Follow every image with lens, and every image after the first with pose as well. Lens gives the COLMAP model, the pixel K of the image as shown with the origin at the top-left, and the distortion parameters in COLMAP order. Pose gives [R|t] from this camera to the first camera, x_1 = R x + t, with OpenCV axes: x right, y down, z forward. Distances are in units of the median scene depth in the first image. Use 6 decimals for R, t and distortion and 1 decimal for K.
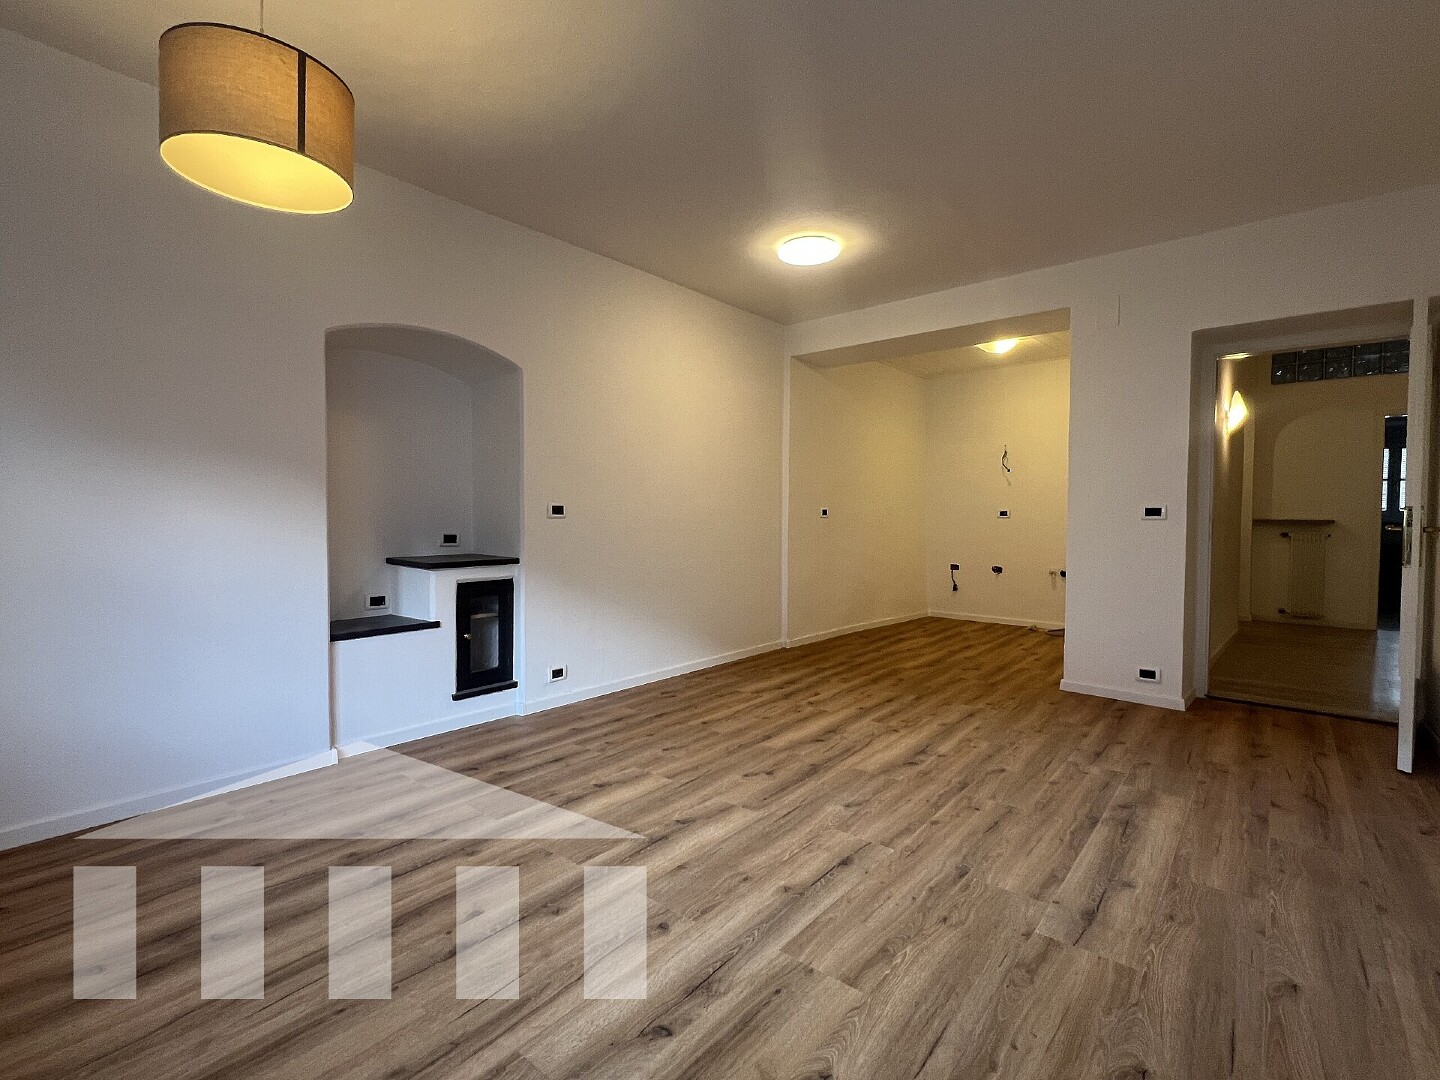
lens RADIAL K [[680.3, 0, 714.2], [0, 680.3, 544.2], [0, 0, 1]] dist [-0.005363, -0.000007]
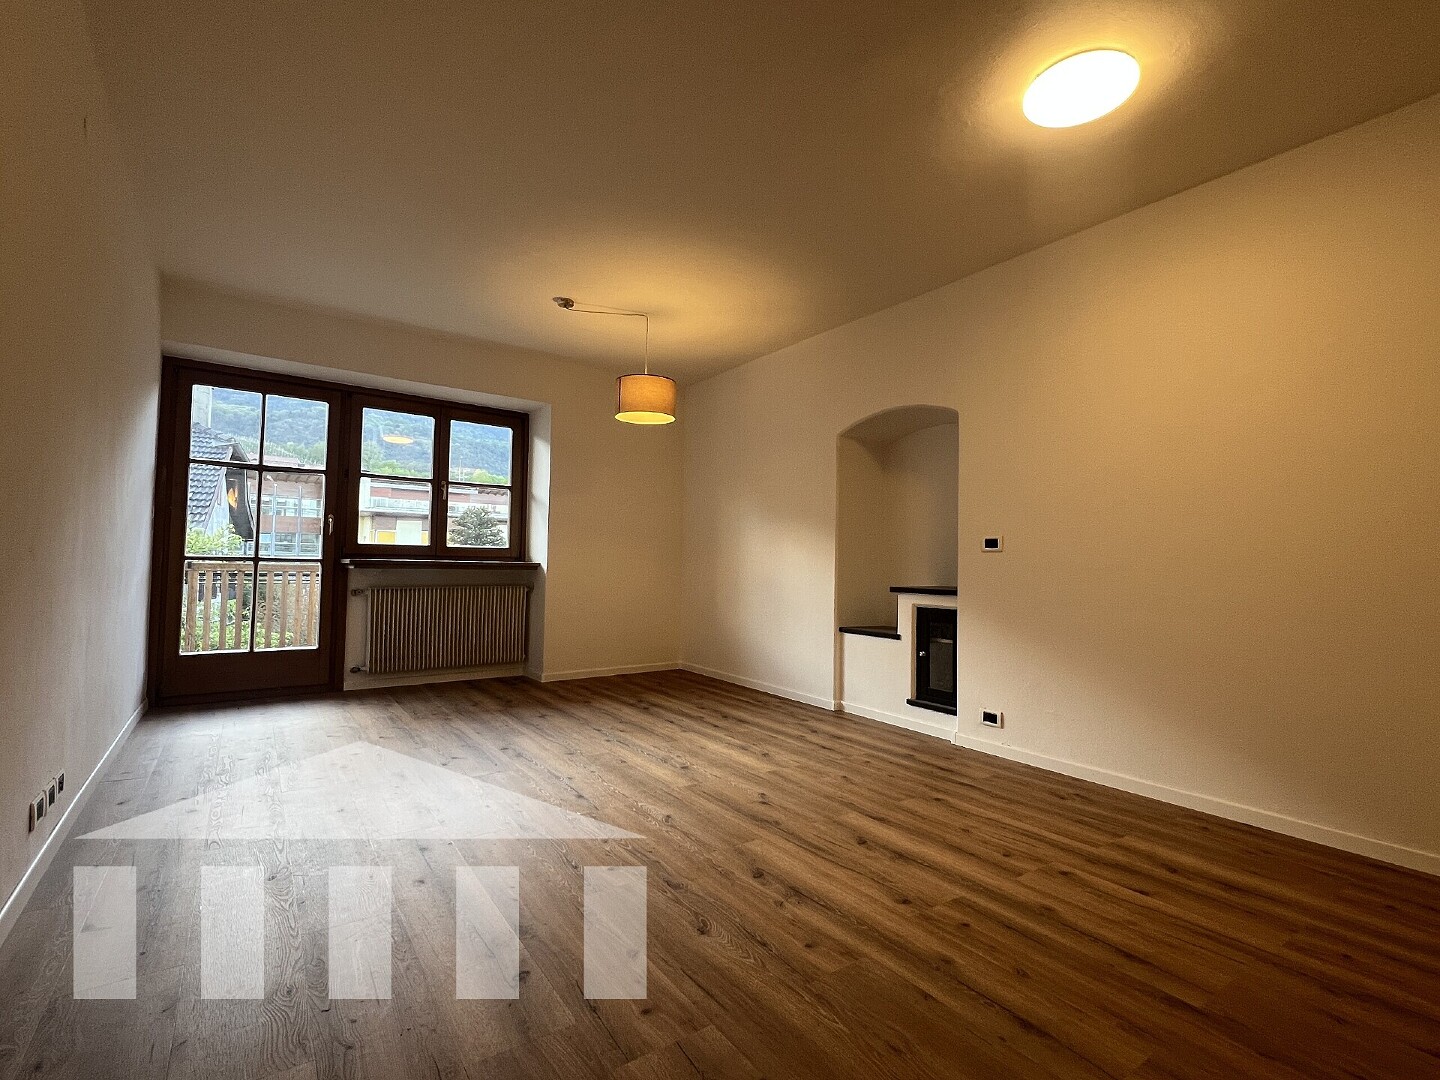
lens RADIAL K [[680.3, 0, 715.2], [0, 680.3, 532.9], [0, 0, 1]] dist [-0.005363, -0.000007]
pose [[-0.273647, -0.051725, -0.960438, 0.878919], [-0.064445, 0.997295, -0.035348, -0.006801], [0.959669, 0.052222, -0.276240, 0.988897]]
